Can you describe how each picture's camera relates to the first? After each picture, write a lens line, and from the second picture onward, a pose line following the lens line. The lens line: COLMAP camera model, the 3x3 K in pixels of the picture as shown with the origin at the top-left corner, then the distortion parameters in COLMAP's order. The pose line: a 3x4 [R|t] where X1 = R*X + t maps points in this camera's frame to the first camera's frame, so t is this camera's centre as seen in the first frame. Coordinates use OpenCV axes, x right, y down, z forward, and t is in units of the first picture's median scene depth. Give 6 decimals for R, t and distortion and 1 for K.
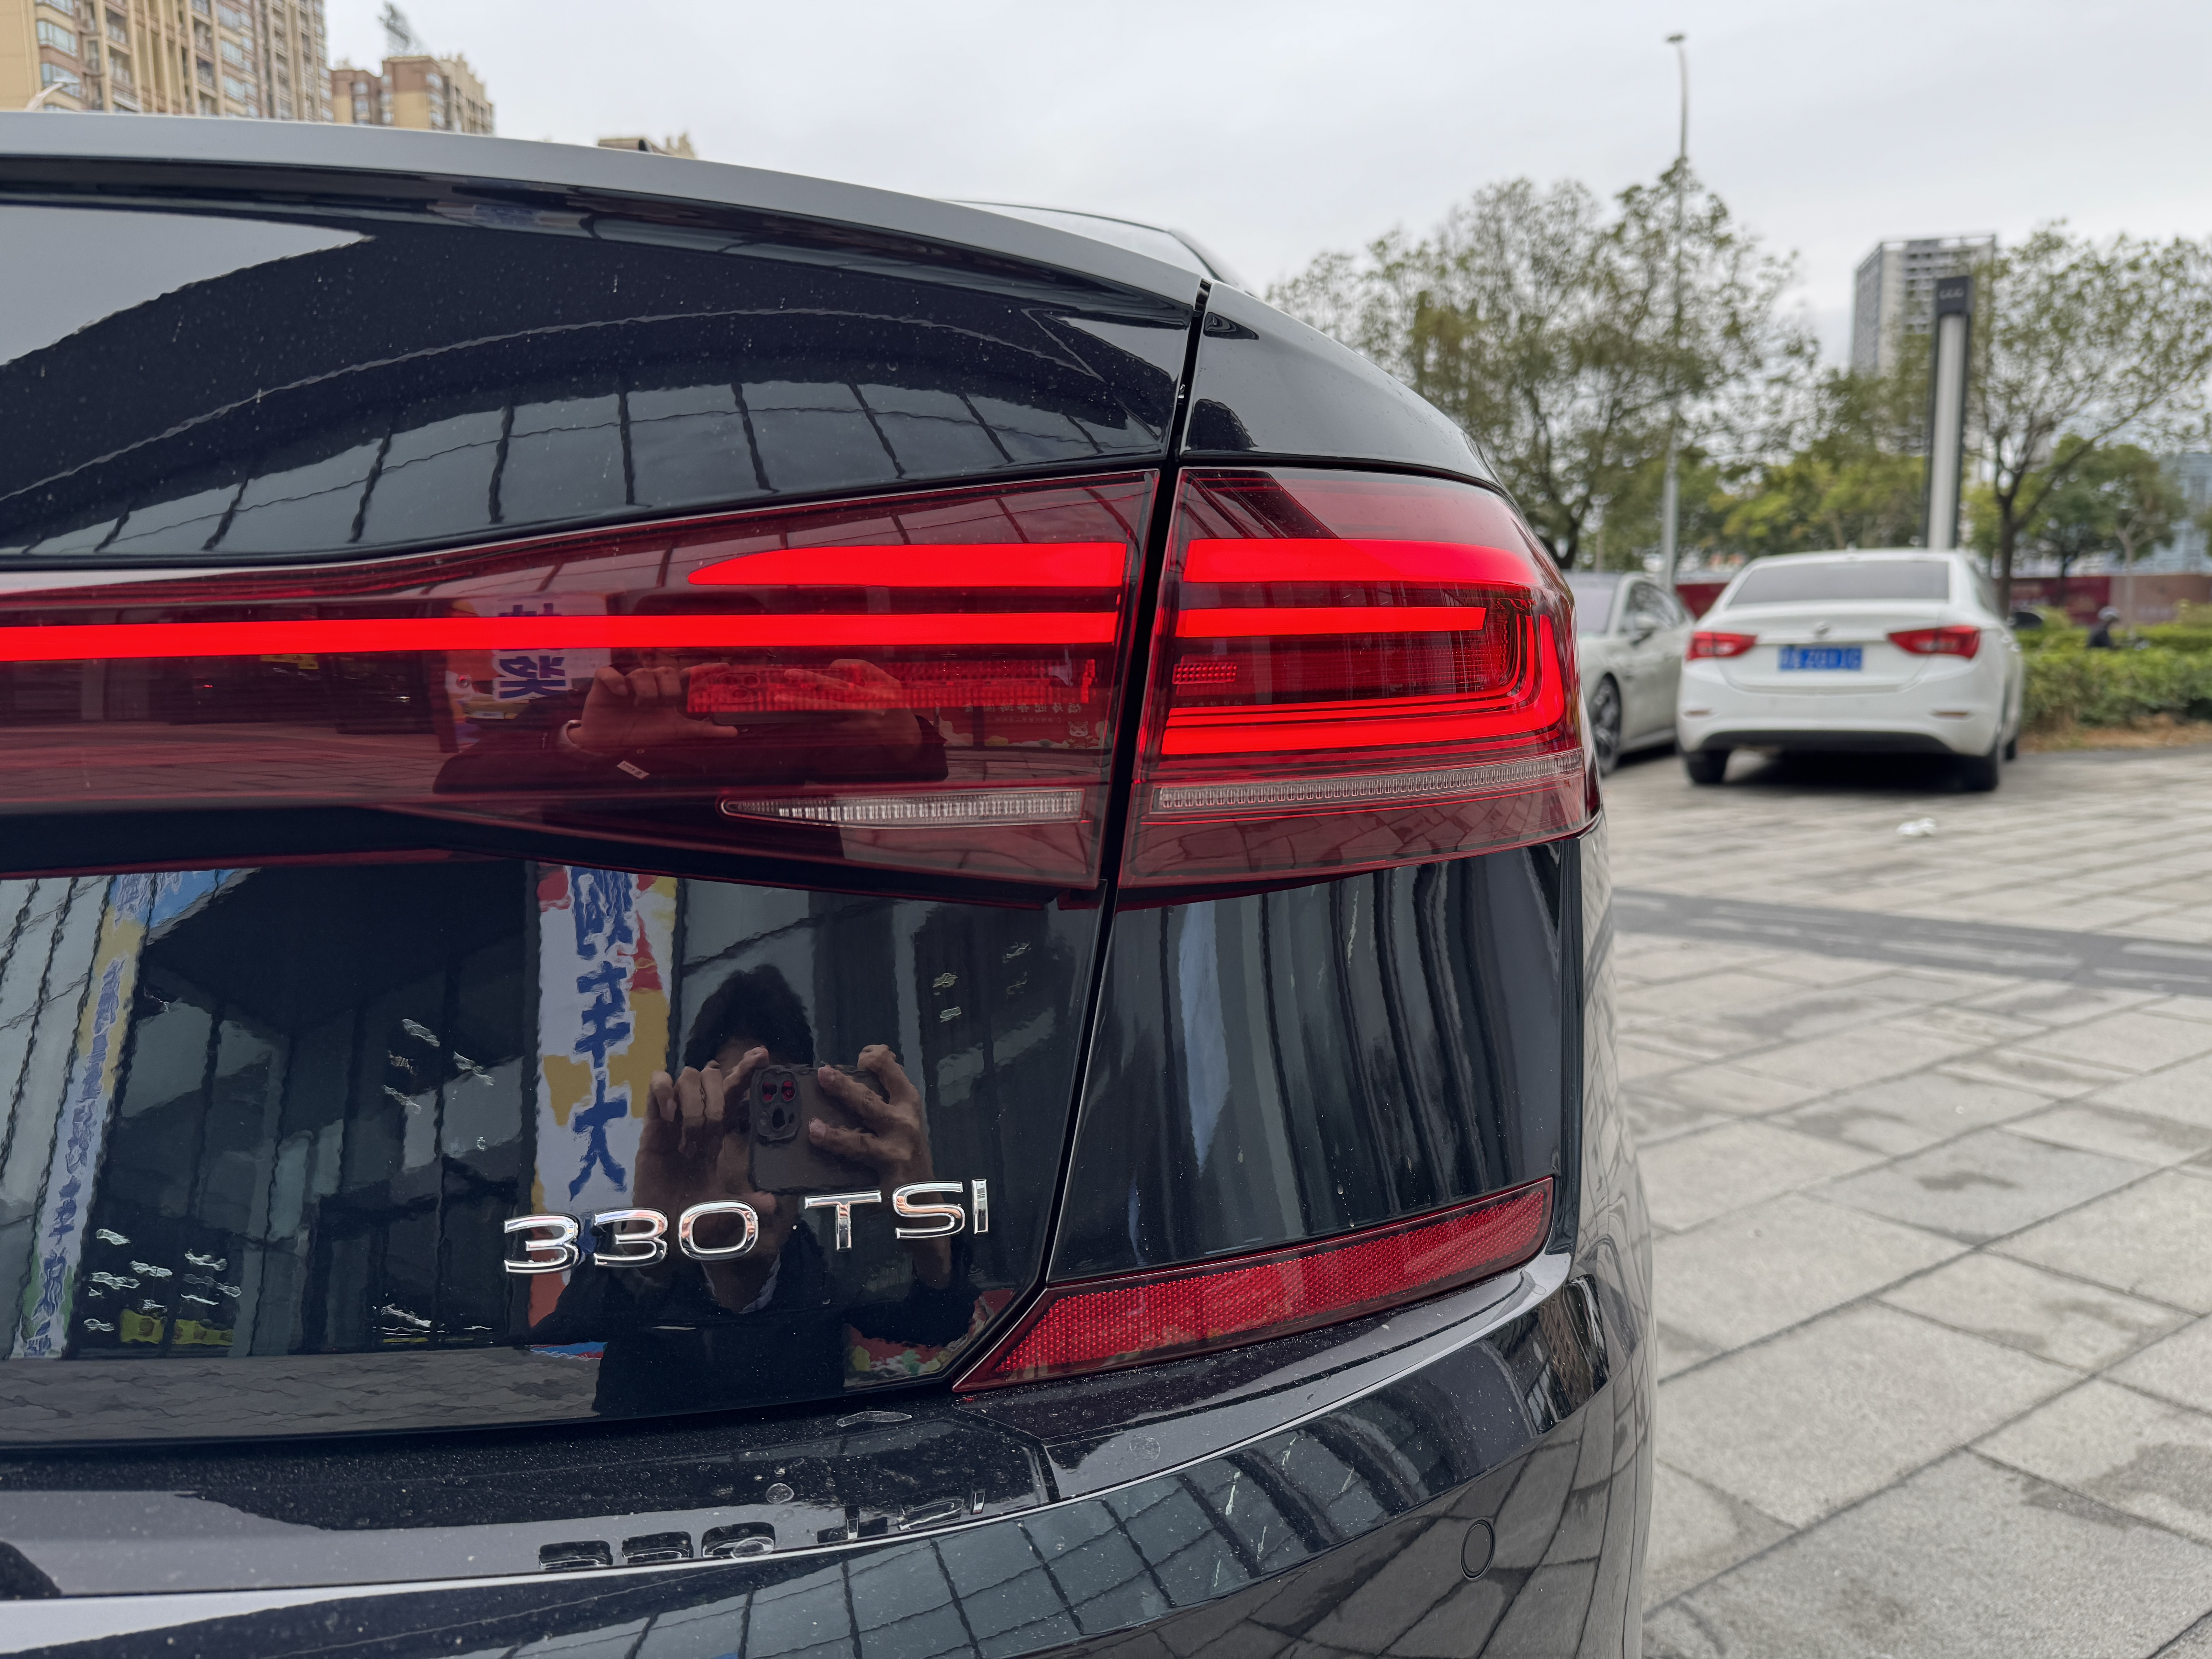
lens RADIAL K [[1570.8, 0, 1106.0], [0, 1570.8, 829.5], [0, 0, 1]] dist [0.013207, -0.027869]
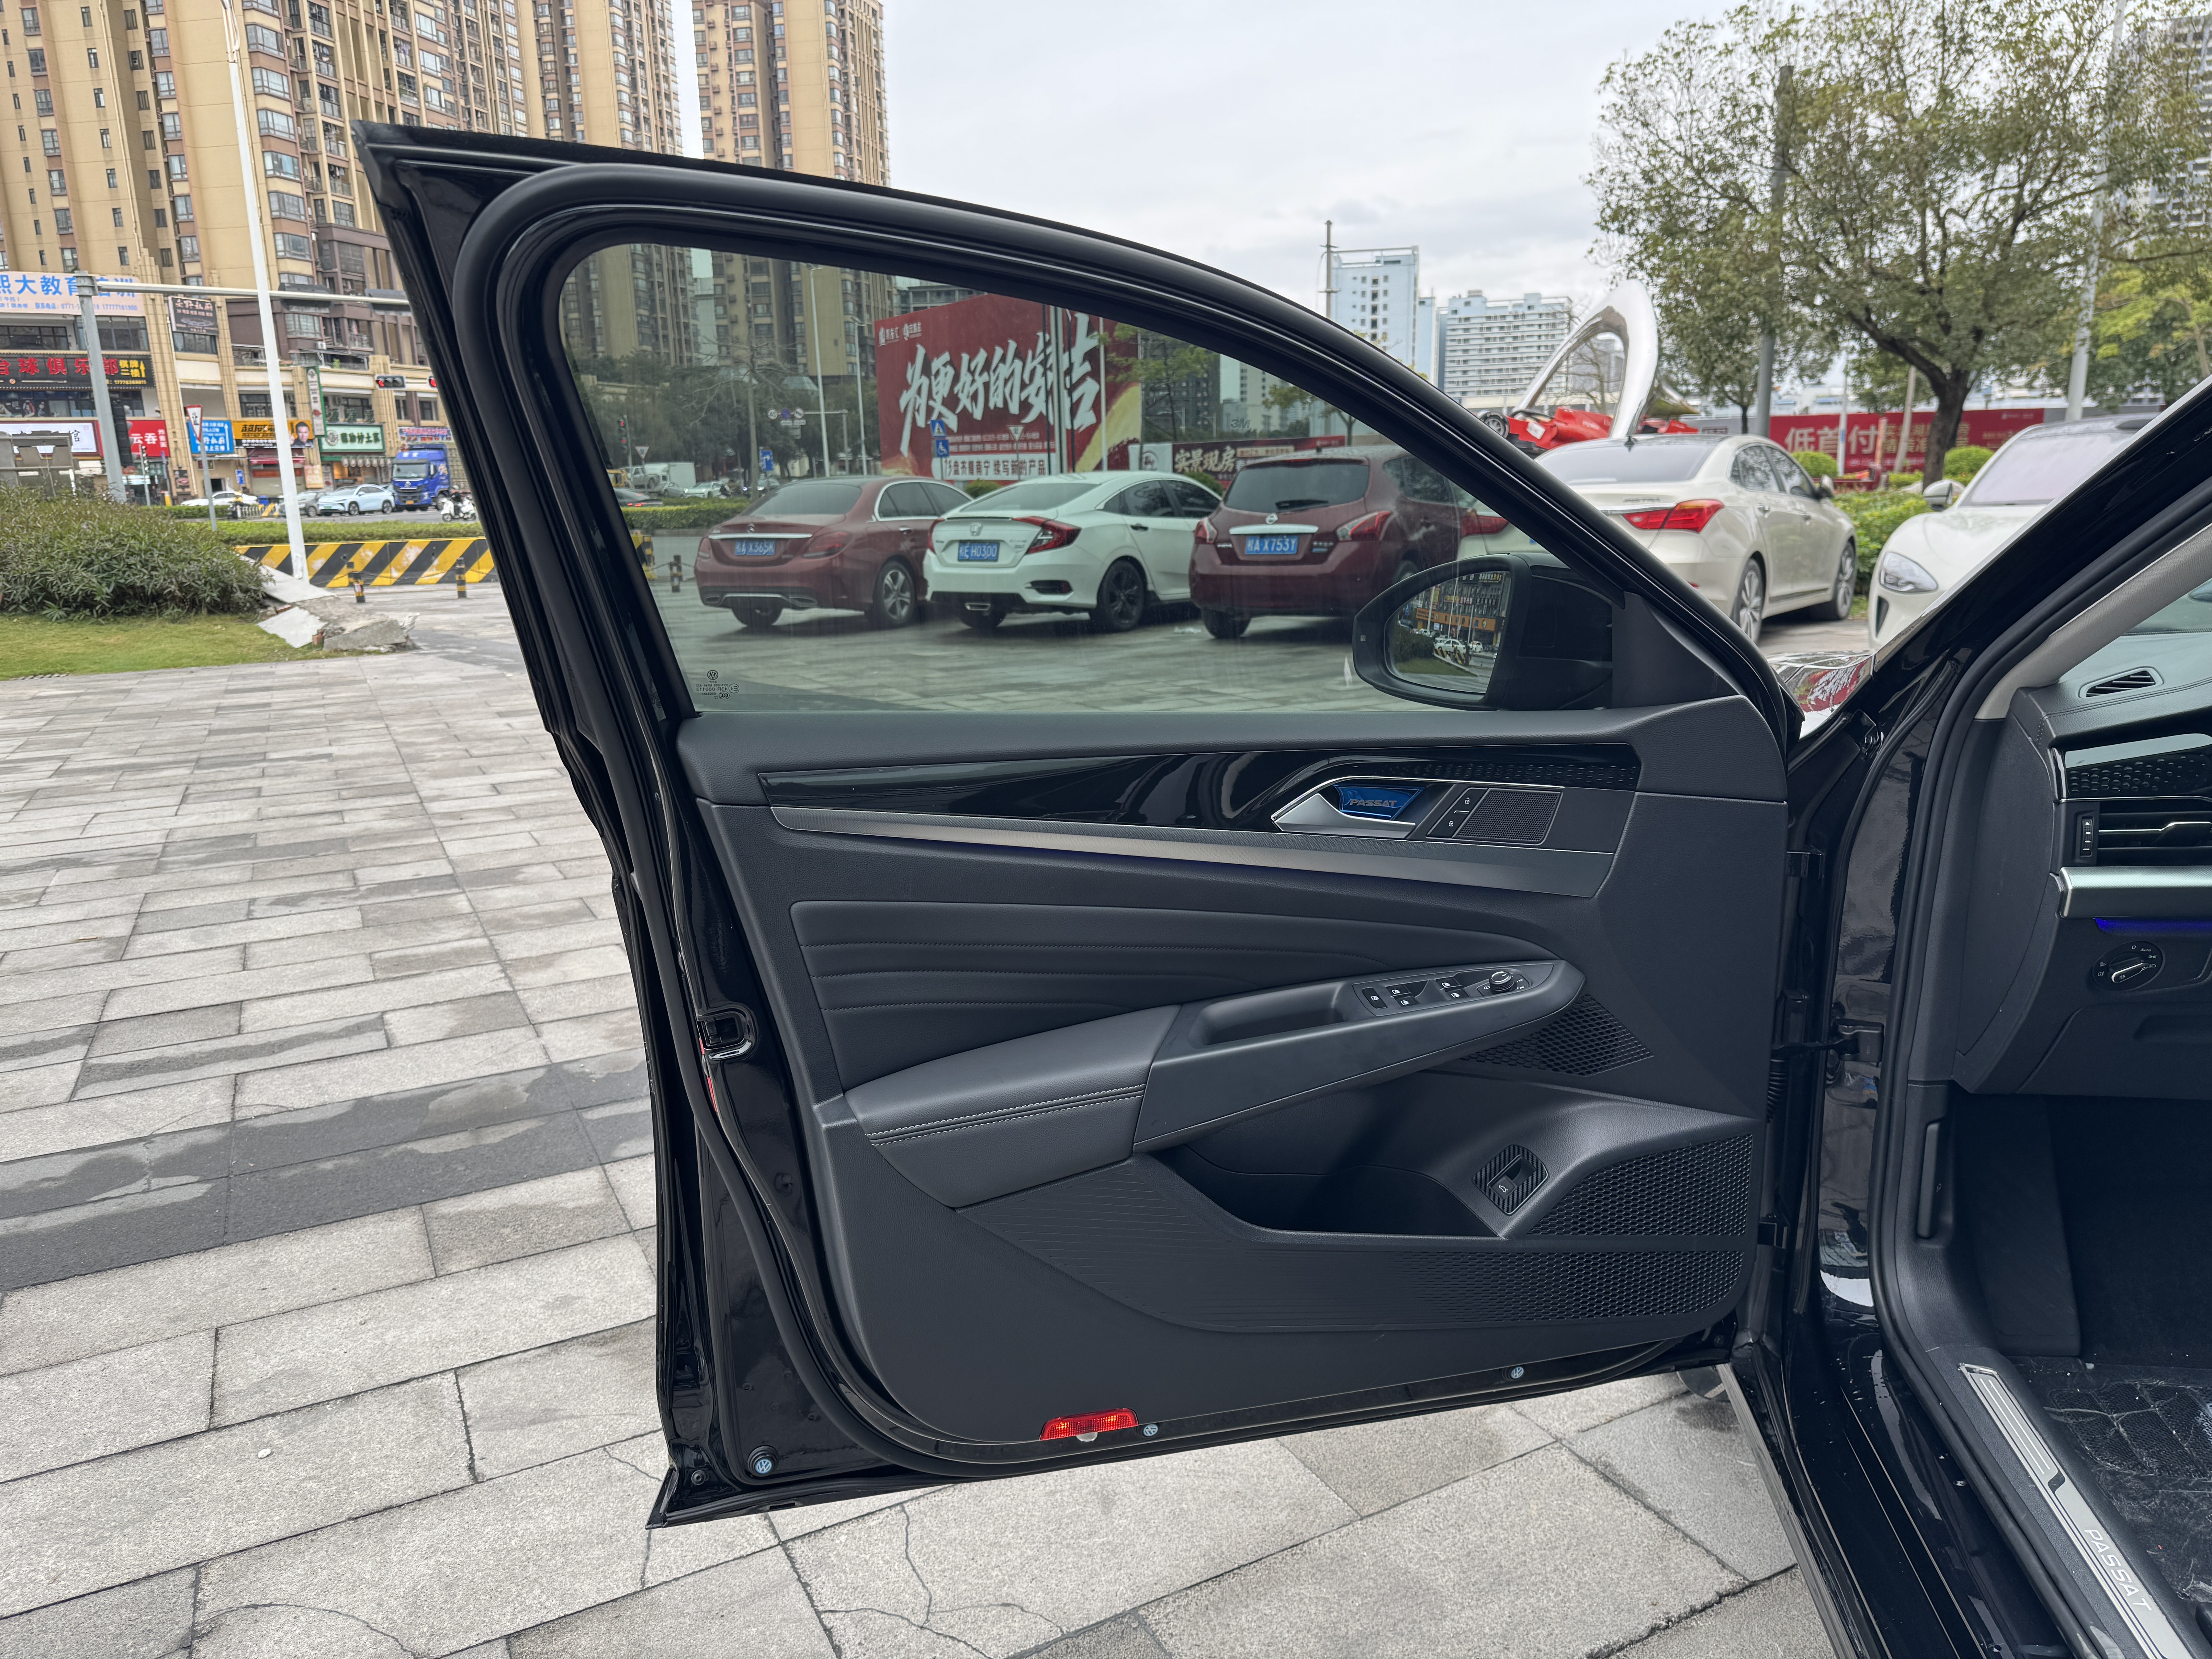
lens RADIAL K [[1556.1, 0, 1115.1], [0, 1556.1, 825.1], [0, 0, 1]] dist [0.025829, -0.033259]
pose [[0.995210, 0.010608, -0.097185, -0.136408], [-0.000931, 0.995078, 0.099087, -0.041922], [0.097758, -0.098522, 0.990322, 0.188146]]
